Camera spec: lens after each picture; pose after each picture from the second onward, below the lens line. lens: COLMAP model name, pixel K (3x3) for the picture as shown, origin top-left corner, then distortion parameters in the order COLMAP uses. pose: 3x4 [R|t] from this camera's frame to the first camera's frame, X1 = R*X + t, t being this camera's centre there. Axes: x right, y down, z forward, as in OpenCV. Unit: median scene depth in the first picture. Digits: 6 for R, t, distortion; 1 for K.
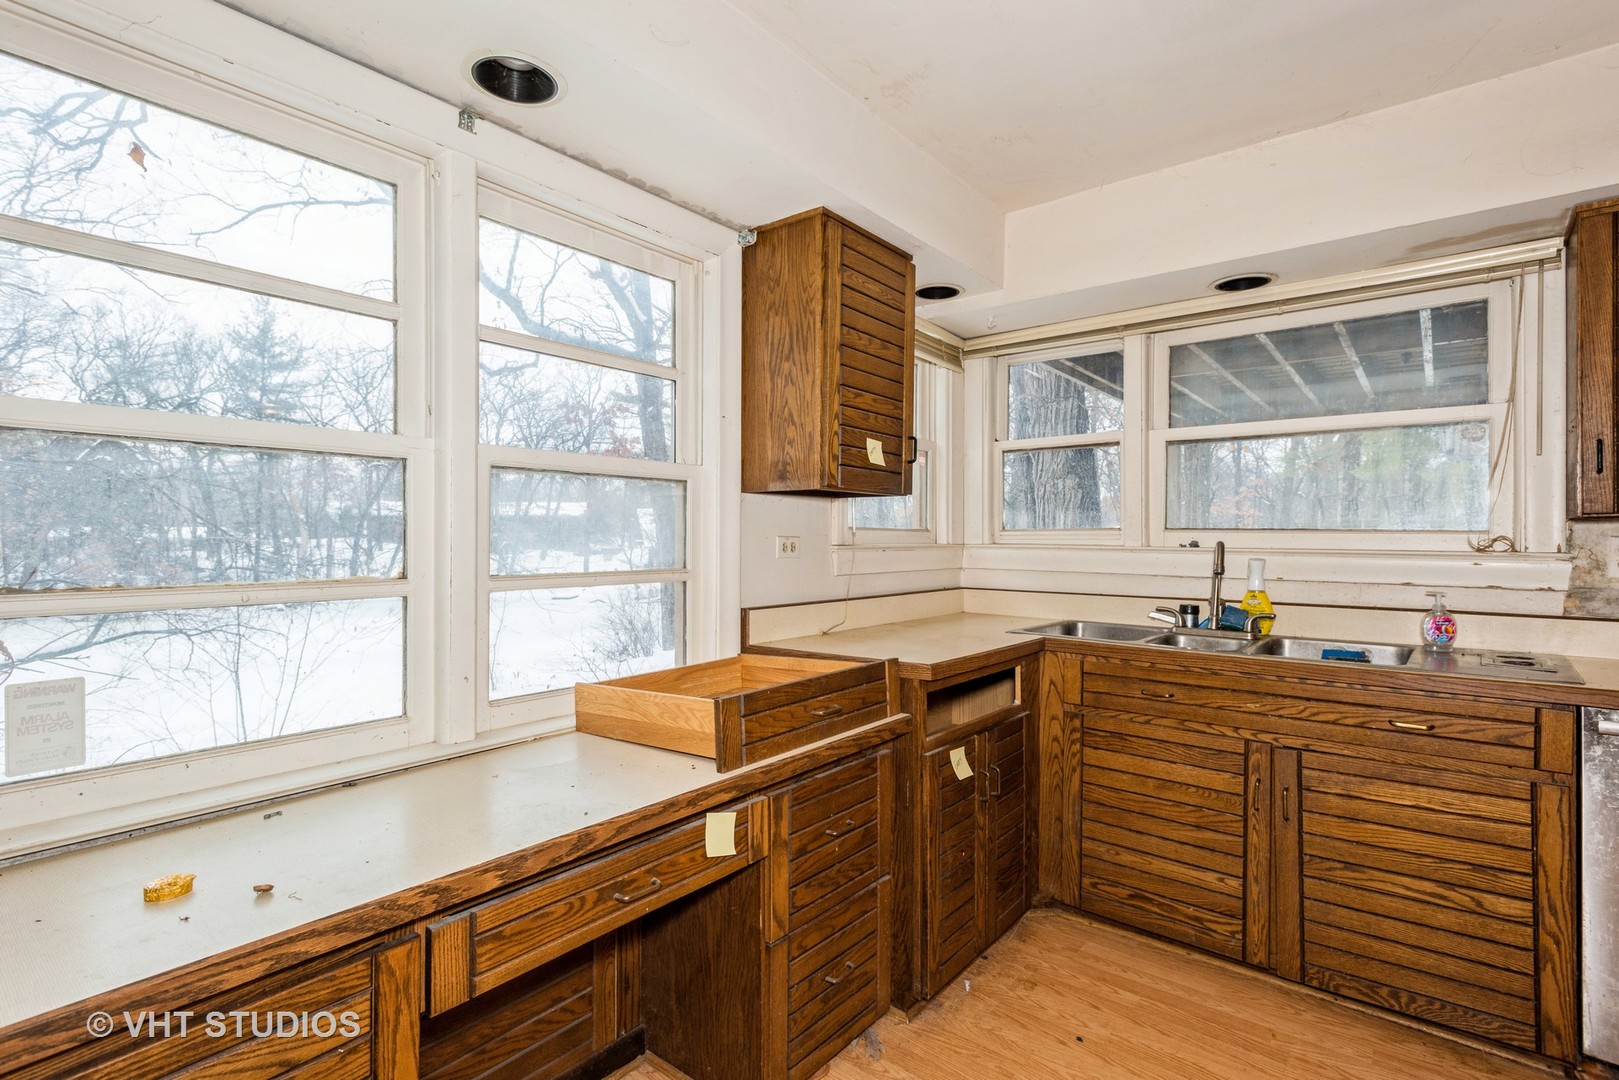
lens RADIAL K [[773.3, 0, 808.7], [0, 773.3, 529.2], [0, 0, 1]] dist [0.001946, -0.000213]
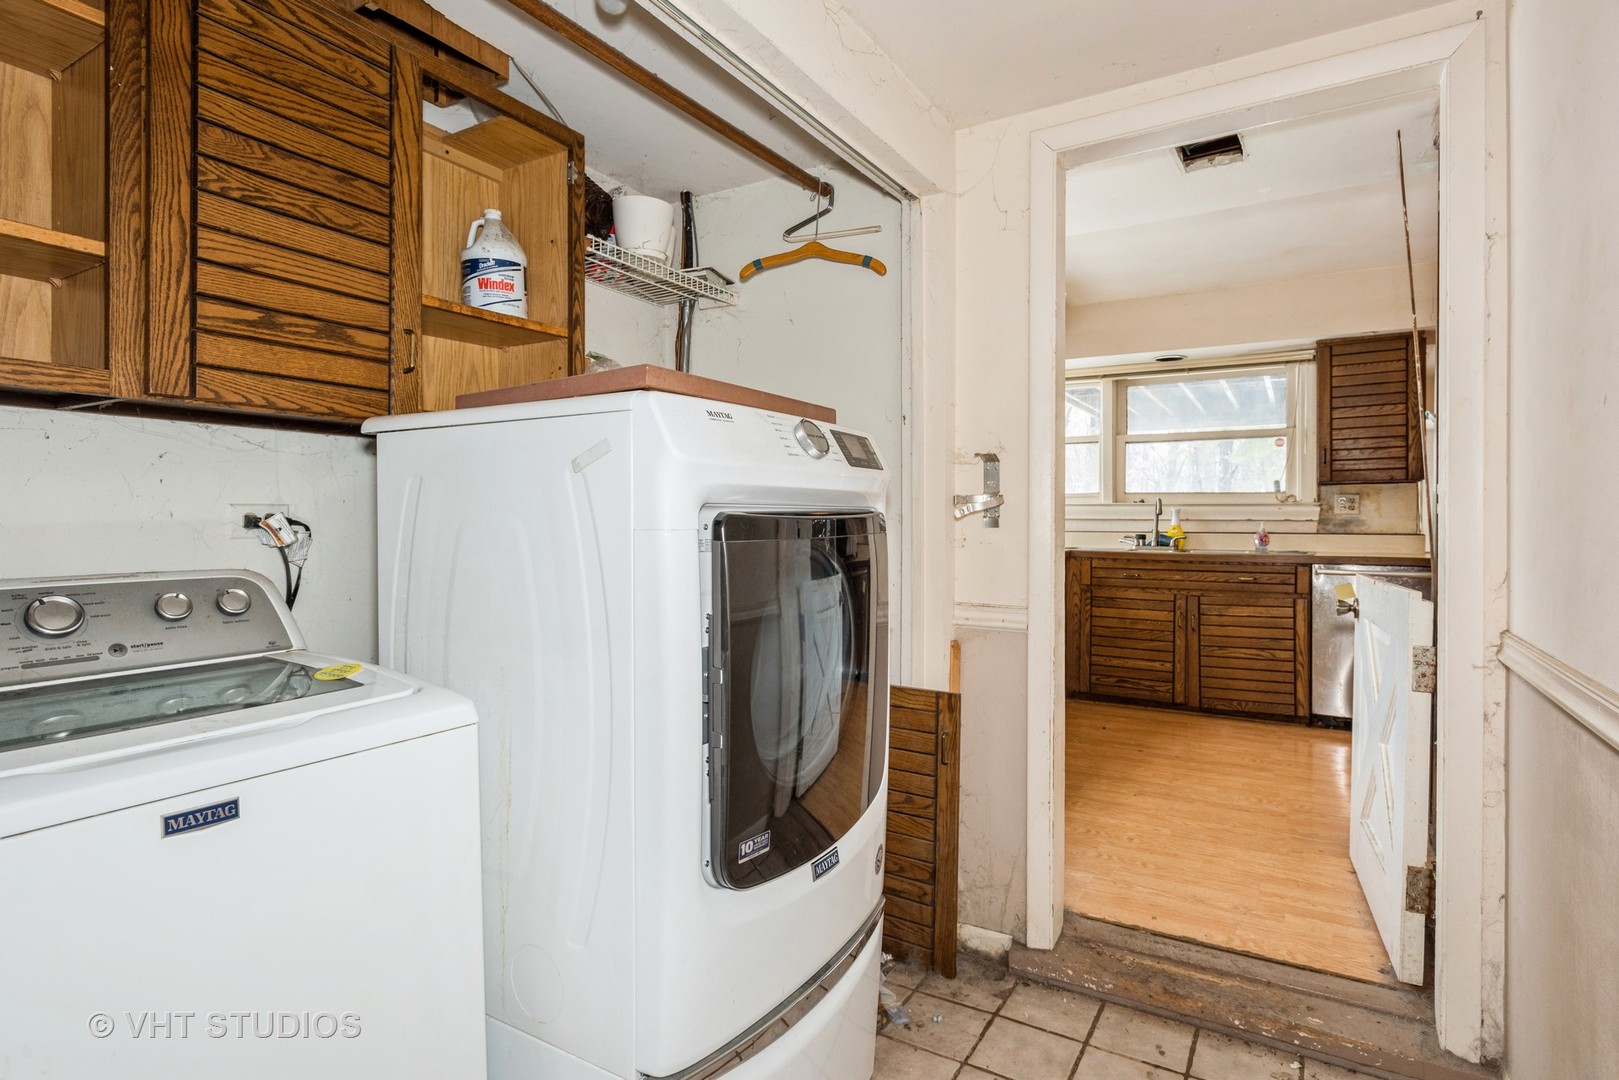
lens RADIAL K [[833.8, 0, 806.2], [0, 833.8, 521.3], [0, 0, 1]] dist [-0.000277, 0.000055]
pose [[0.989626, -0.004348, 0.143602, -0.701218], [0.002866, 0.999940, 0.010527, 0.054786], [-0.143639, -0.010006, 0.989580, -1.019134]]
